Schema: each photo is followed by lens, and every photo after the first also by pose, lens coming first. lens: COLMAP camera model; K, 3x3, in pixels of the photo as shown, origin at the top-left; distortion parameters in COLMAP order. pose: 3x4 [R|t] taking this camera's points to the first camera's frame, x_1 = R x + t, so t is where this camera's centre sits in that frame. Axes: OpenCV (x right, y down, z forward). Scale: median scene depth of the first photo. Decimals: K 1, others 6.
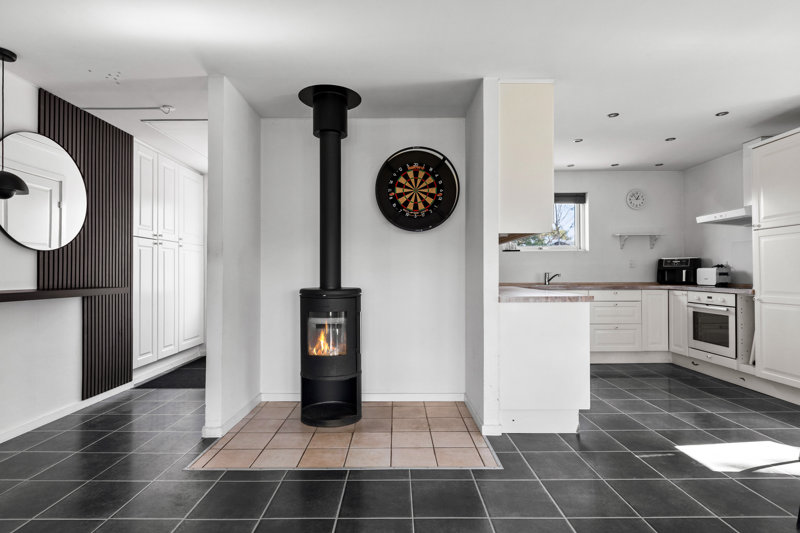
lens RADIAL K [[408.3, 0, 394.3], [0, 408.3, 269.8], [0, 0, 1]] dist [0.004512, -0.000285]
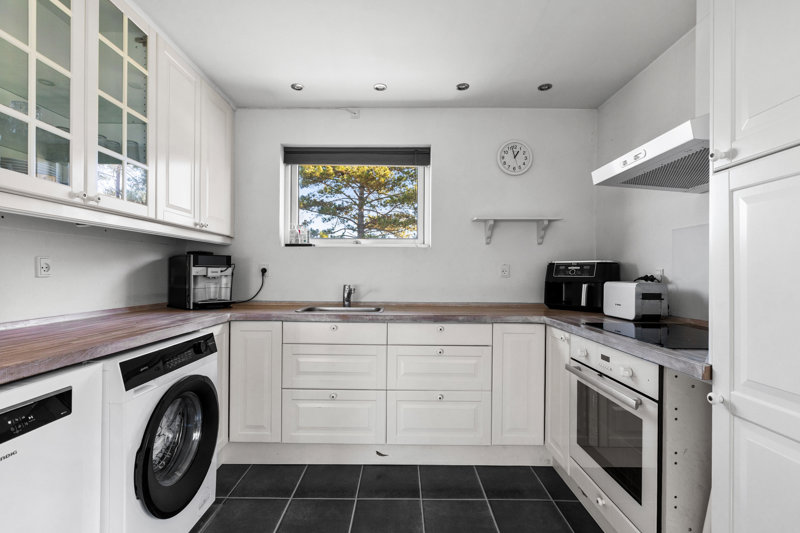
lens RADIAL K [[362.3, 0, 396.4], [0, 362.3, 272.8], [0, 0, 1]] dist [0.000337, 0.000836]
pose [[0.999834, 0.012970, -0.012793, 0.608089], [-0.012860, 0.999880, 0.008674, -0.019386], [0.012904, -0.008508, 0.999881, 0.684267]]
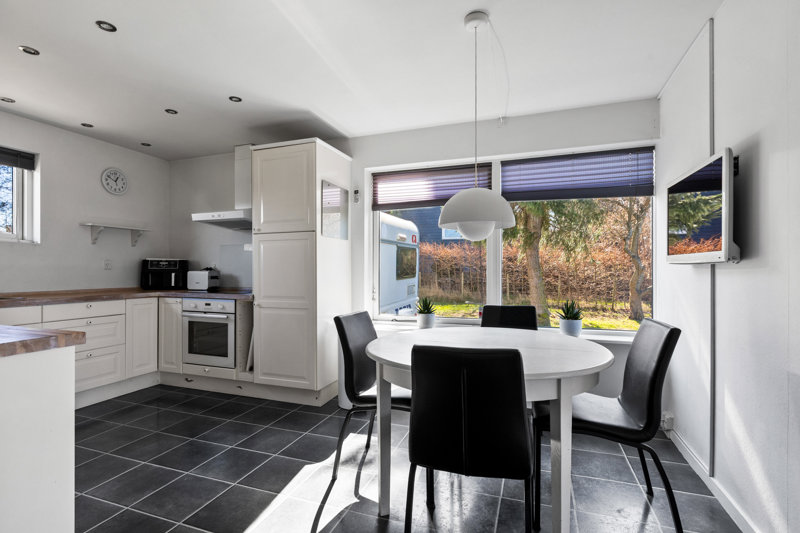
lens RADIAL K [[378.6, 0, 400.6], [0, 378.6, 271.7], [0, 0, 1]] dist [-0.006624, -0.002198]
pose [[0.325973, 0.004784, 0.945367, 0.131704], [-0.010999, 0.999939, -0.001267, -0.008673], [-0.945315, -0.009985, 0.326005, 0.353708]]
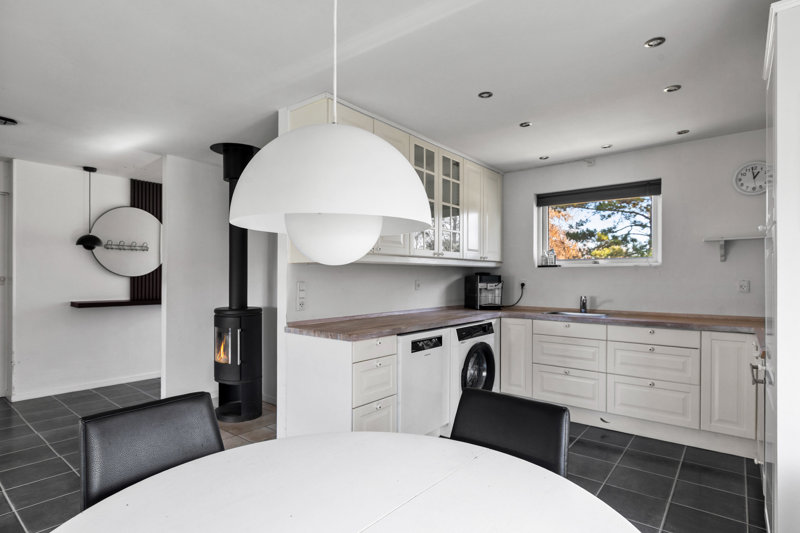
lens RADIAL K [[408.3, 0, 403.7], [0, 408.3, 279.5], [0, 0, 1]] dist [0.004512, -0.000285]
pose [[0.780100, 0.010192, -0.625572, 0.792360], [-0.000150, 0.999870, 0.016103, -0.047119], [0.625655, -0.012468, 0.780000, 0.294825]]
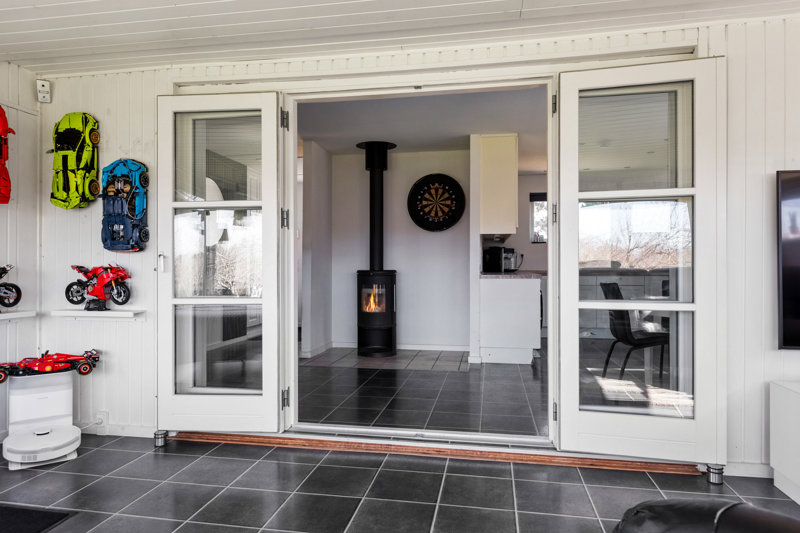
lens RADIAL K [[537.8, 0, 396.5], [0, 537.8, 266.7], [0, 0, 1]] dist [-0.001093, -0.000156]
pose [[0.985402, 0.000223, -0.170246, 0.215114], [0.001080, 0.999971, 0.007562, 0.013939], [0.170243, -0.007635, 0.985373, -0.802919]]
